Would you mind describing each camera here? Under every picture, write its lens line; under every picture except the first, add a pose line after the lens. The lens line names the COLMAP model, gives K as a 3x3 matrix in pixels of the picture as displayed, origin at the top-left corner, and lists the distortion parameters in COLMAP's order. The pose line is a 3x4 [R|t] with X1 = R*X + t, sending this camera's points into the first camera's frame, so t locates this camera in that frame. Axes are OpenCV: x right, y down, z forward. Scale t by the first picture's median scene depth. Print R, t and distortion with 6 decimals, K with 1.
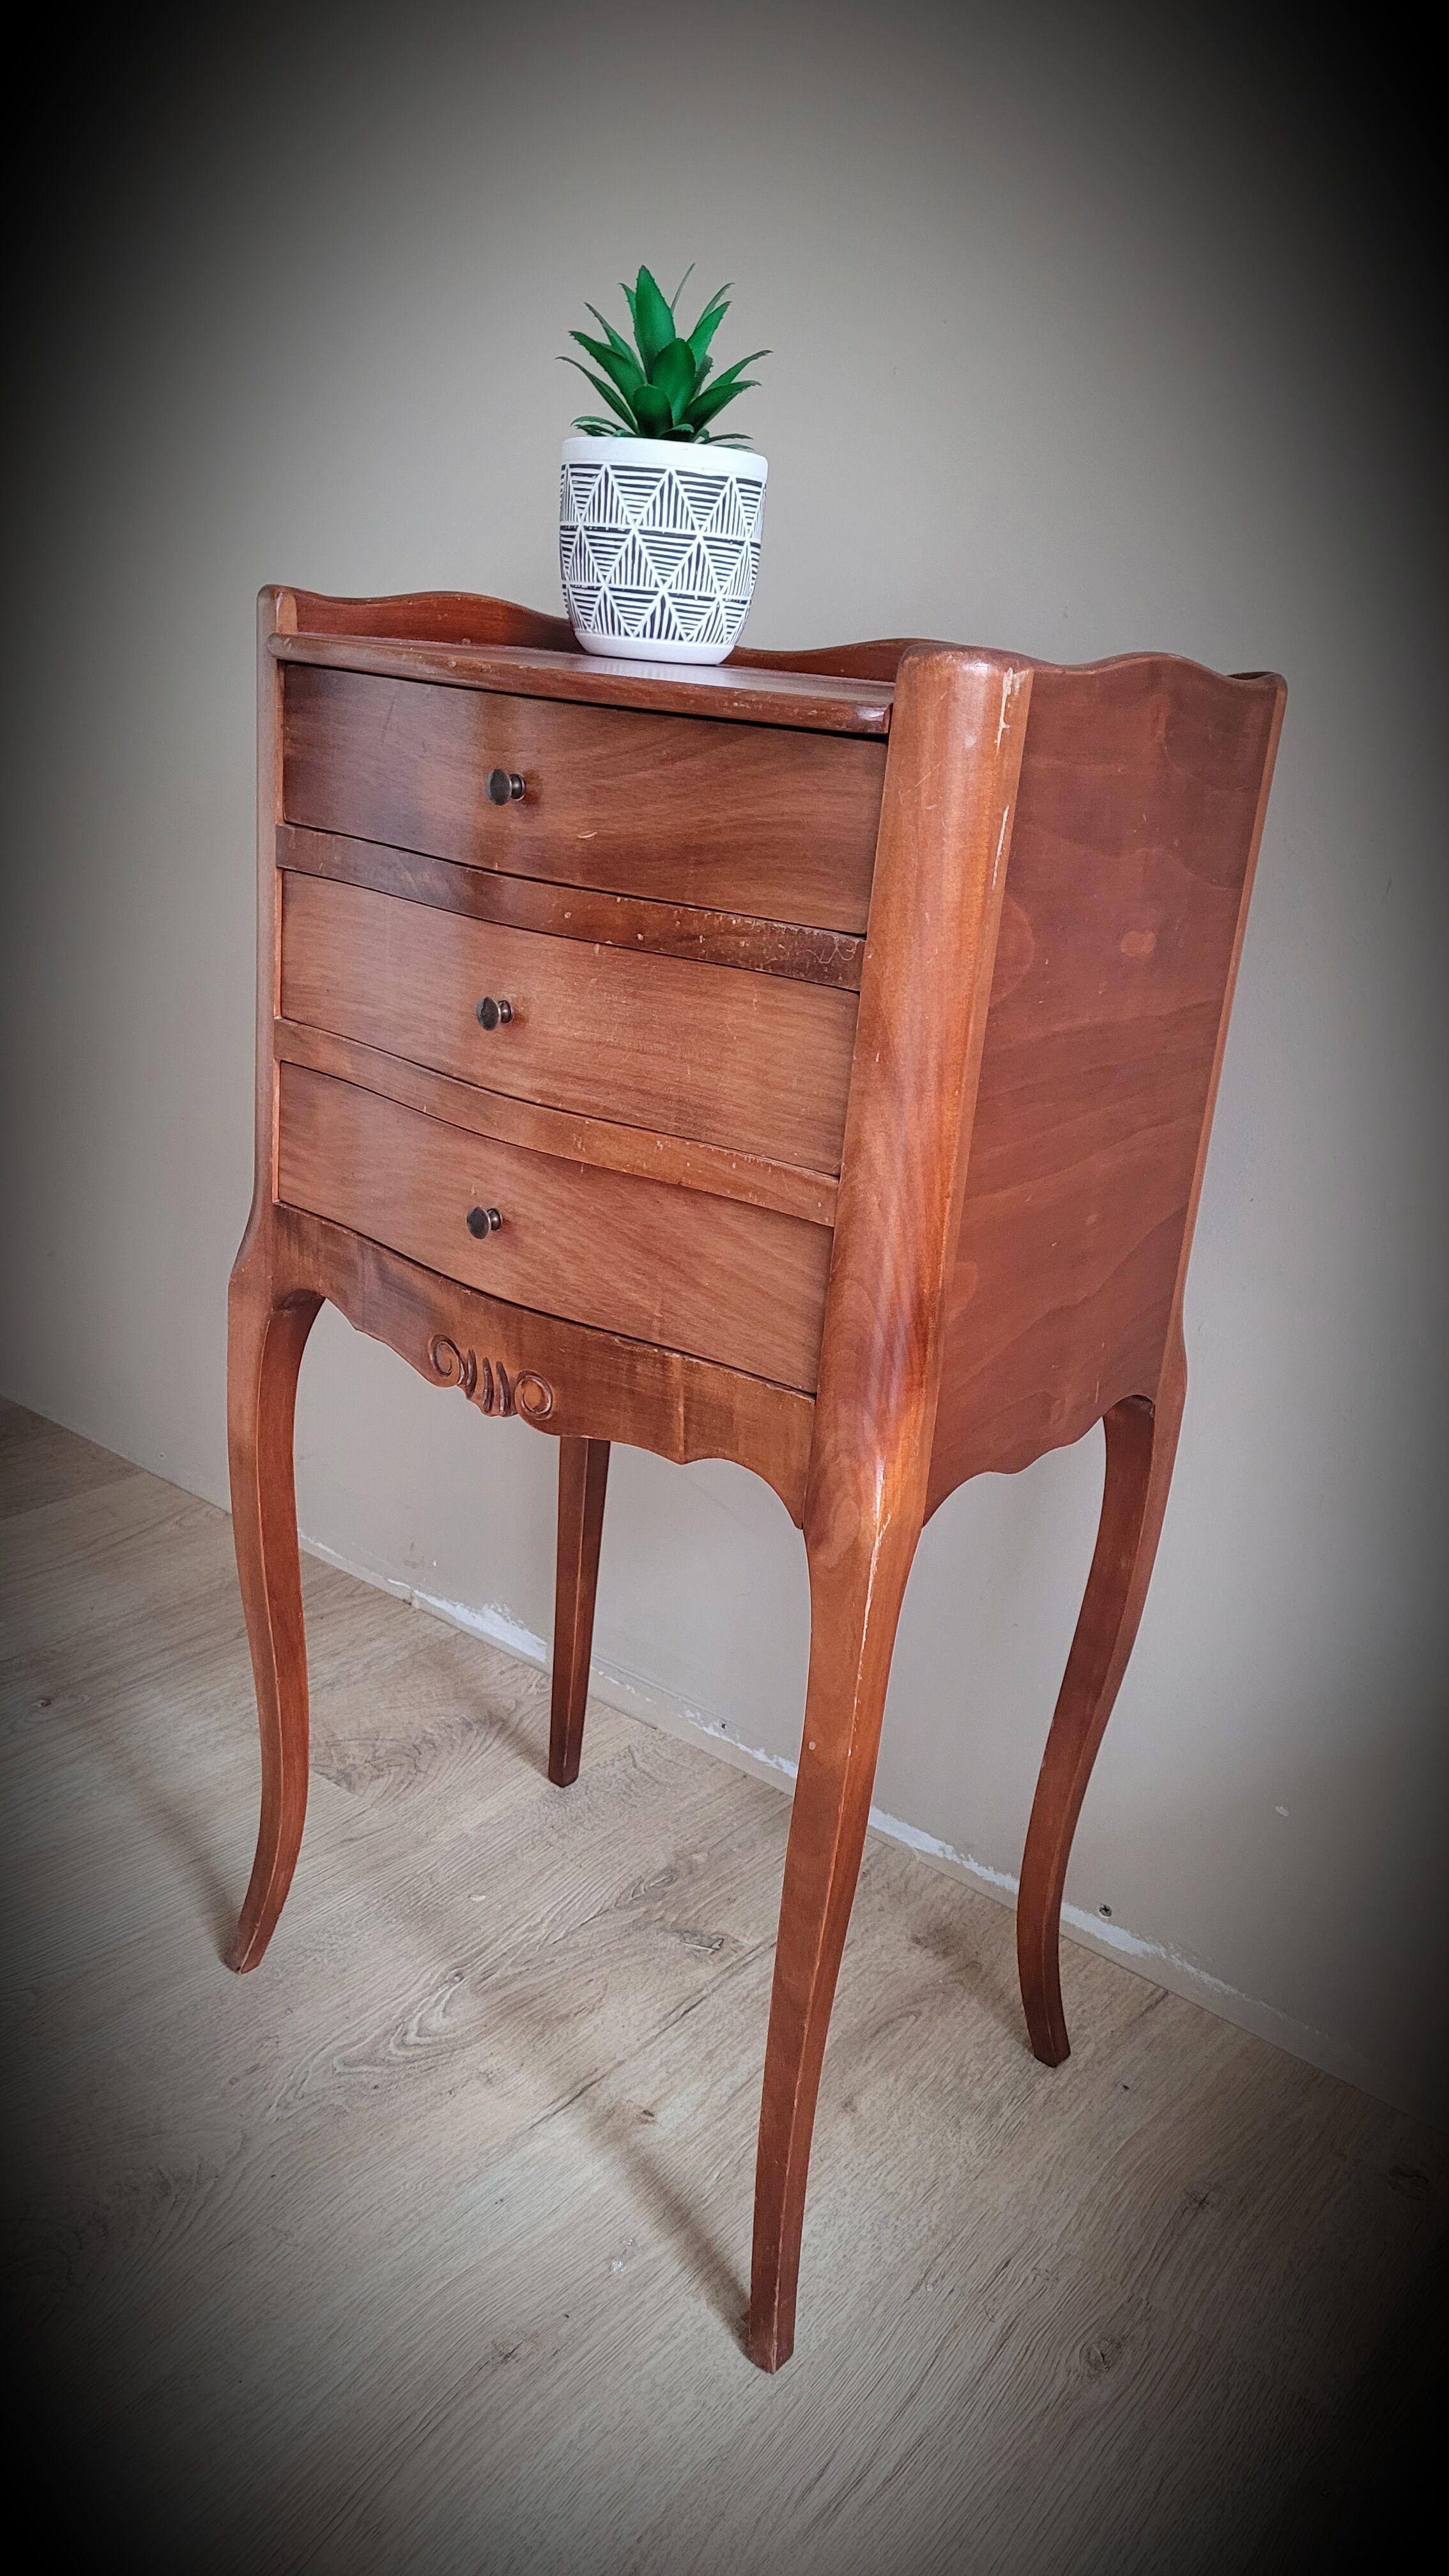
lens RADIAL K [[1975.9, 0, 725.9], [0, 1975.9, 1265.1], [0, 0, 1]] dist [0.033417, -0.028814]
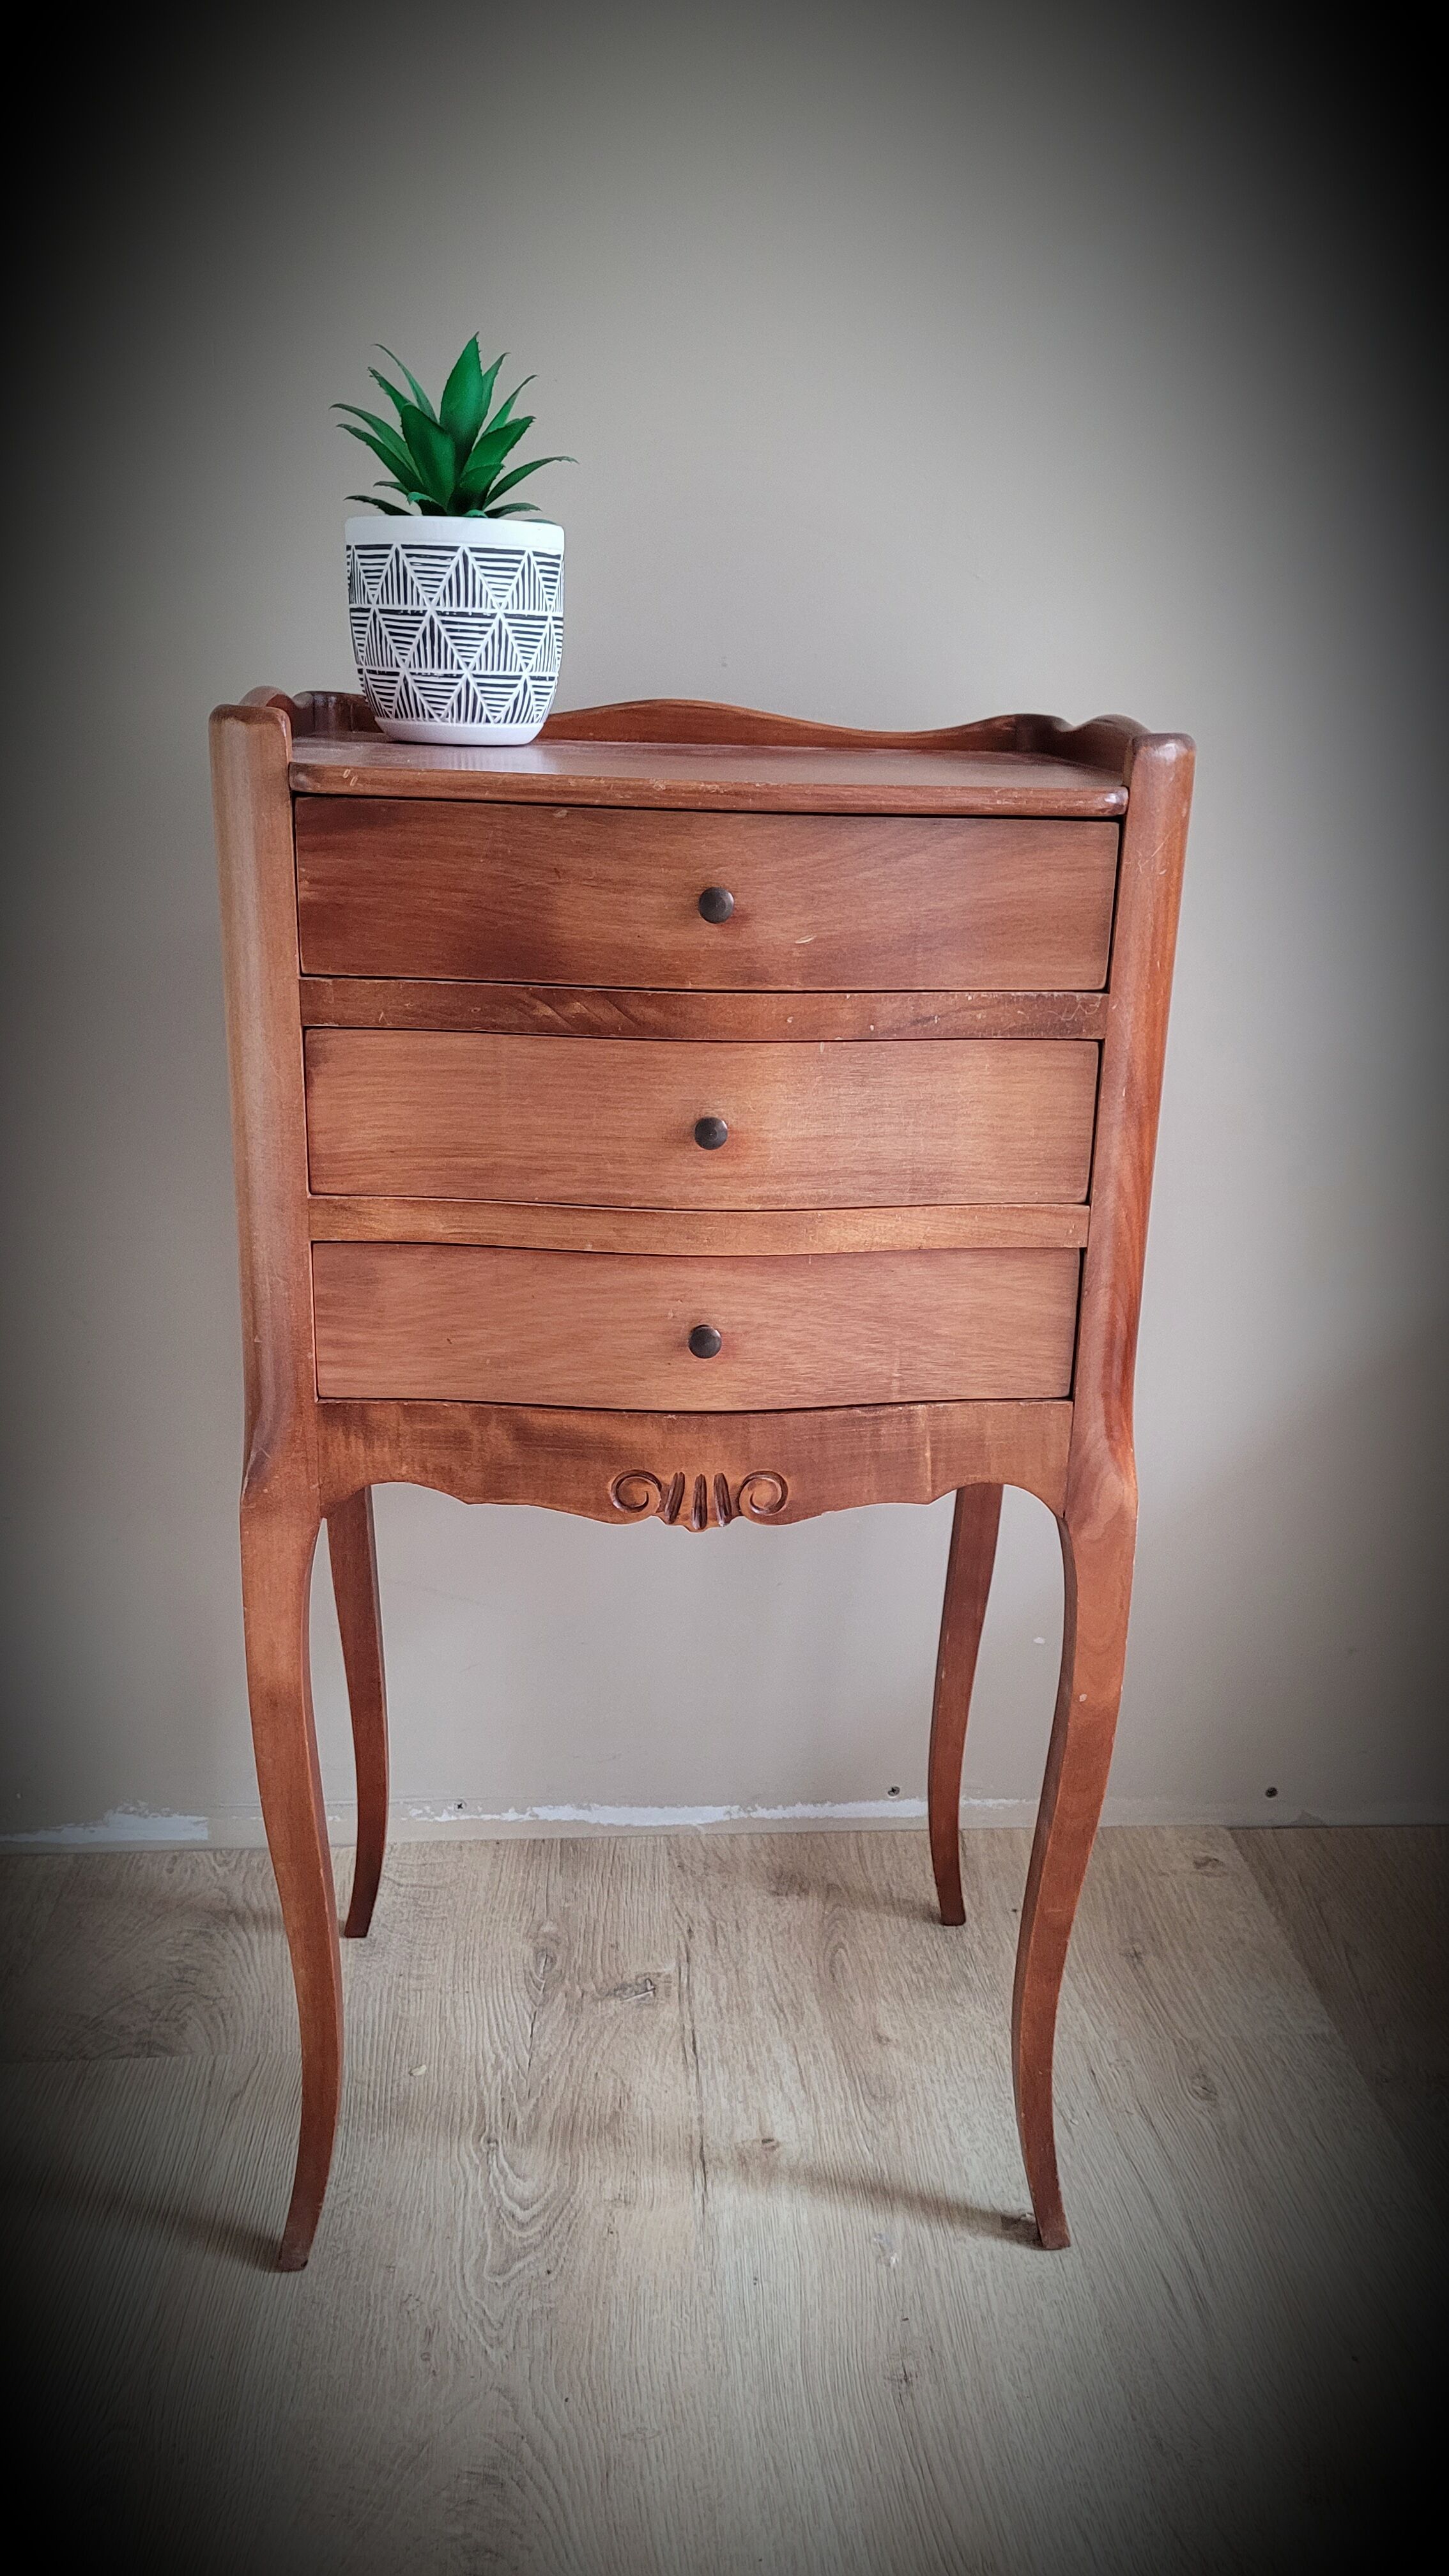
lens RADIAL K [[1975.9, 0, 763.8], [0, 1975.9, 1288.1], [0, 0, 1]] dist [0.033417, -0.028814]
pose [[0.725022, -0.265809, 0.635365, -0.661020], [0.239599, 0.962243, 0.129153, -0.153702], [-0.645706, 0.058594, 0.761335, 0.212133]]
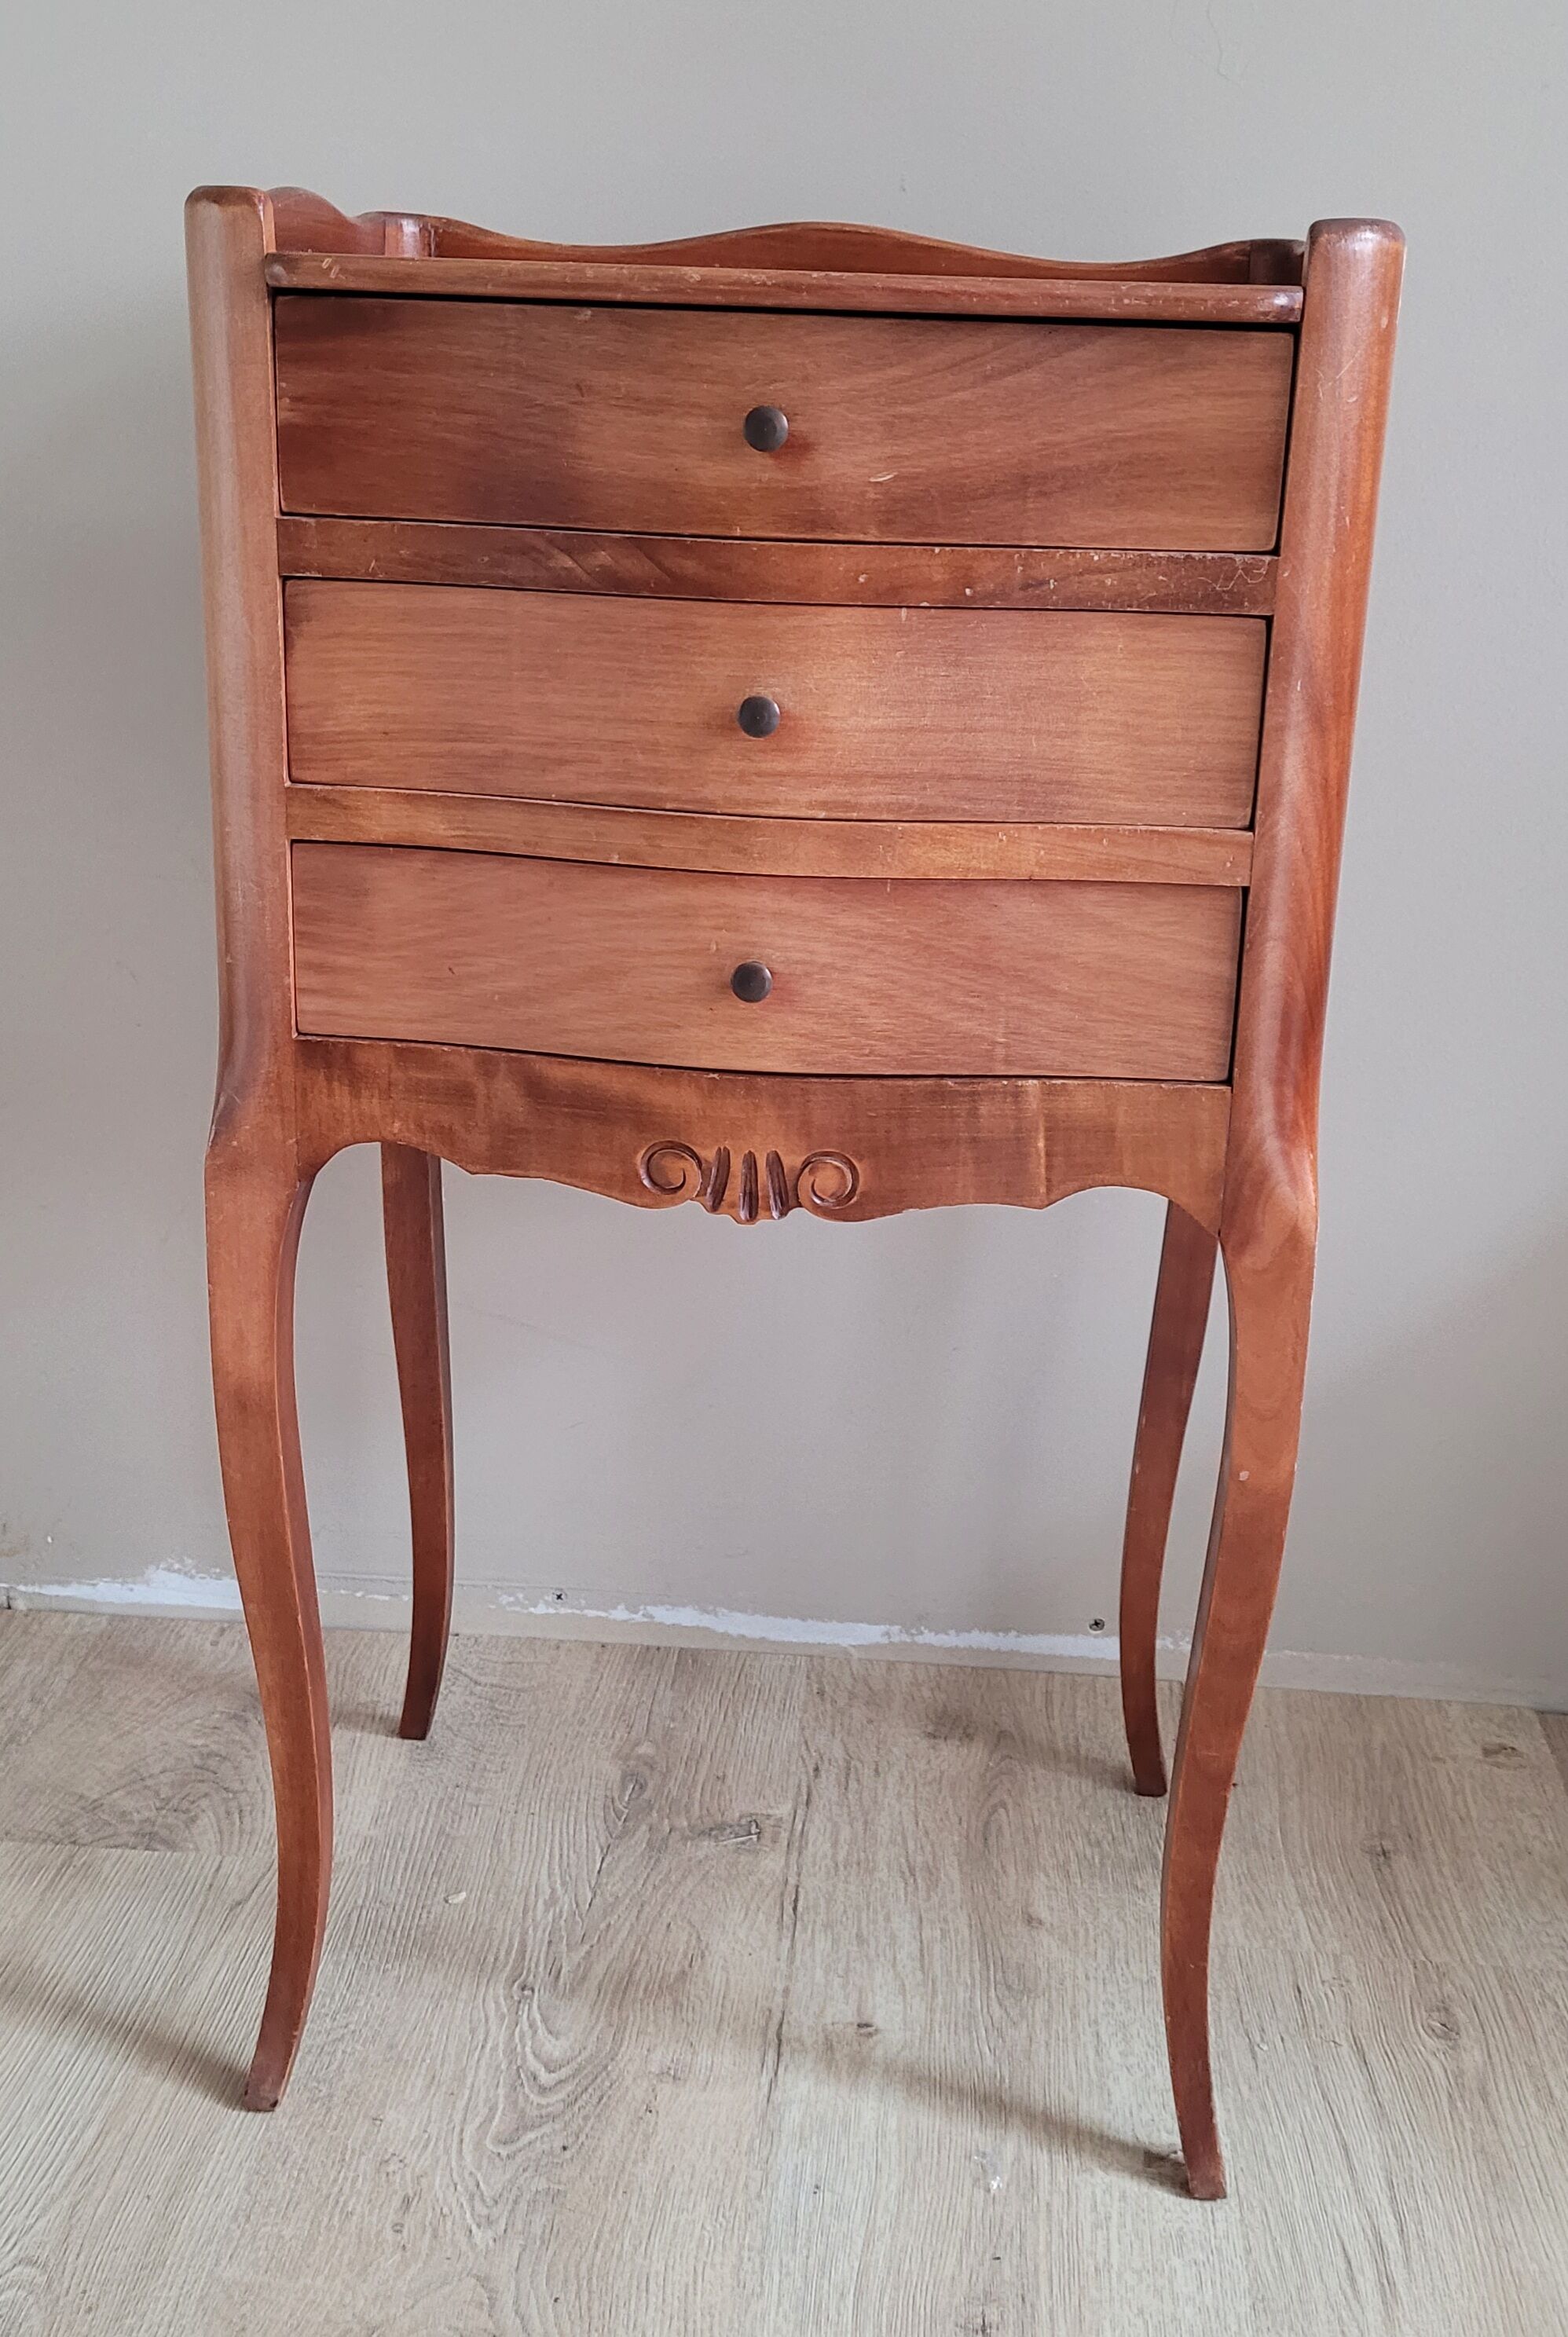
lens RADIAL K [[2424.9, 0, 798.9], [0, 2424.9, 1027.0], [0, 0, 1]] dist [0.027408, 0.000000]
pose [[0.825447, -0.218202, 0.520600, -0.566872], [0.210482, 0.974731, 0.074810, -0.066690], [-0.523769, 0.047826, 0.850517, 0.151963]]
